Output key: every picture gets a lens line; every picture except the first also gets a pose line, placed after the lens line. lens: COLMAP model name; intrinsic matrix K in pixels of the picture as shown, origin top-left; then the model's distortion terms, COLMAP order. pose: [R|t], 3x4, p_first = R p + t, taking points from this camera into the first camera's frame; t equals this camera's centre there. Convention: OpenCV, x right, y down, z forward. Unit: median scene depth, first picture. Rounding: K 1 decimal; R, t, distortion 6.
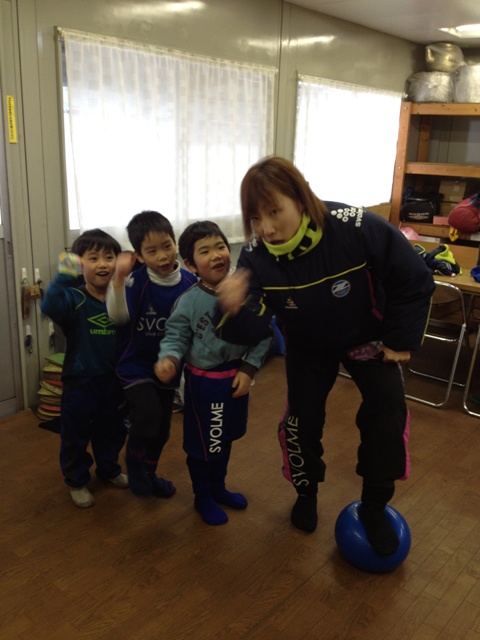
lens RADIAL K [[629.7, 0, 240.0], [0, 629.7, 320.0], [0, 0, 1]] dist [0.095945, -0.211261]
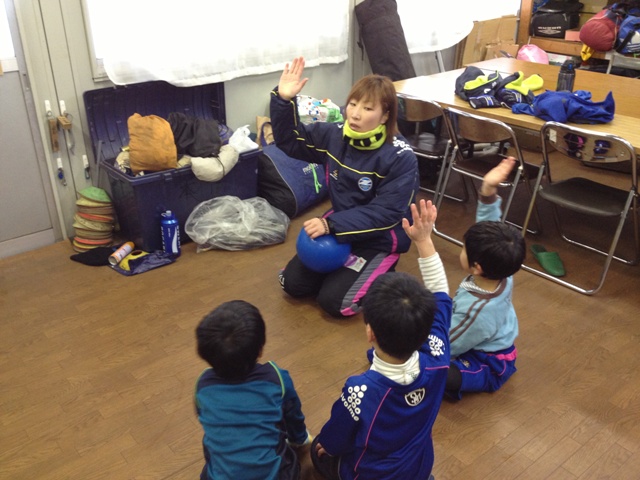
lens RADIAL K [[629.7, 0, 320.0], [0, 629.7, 240.0], [0, 0, 1]] dist [0.095945, -0.211261]
pose [[0.980764, 0.047092, -0.189433, 0.258918], [-0.014962, 0.985744, 0.167585, -0.037675], [0.194625, -0.161527, 0.967487, 0.084391]]
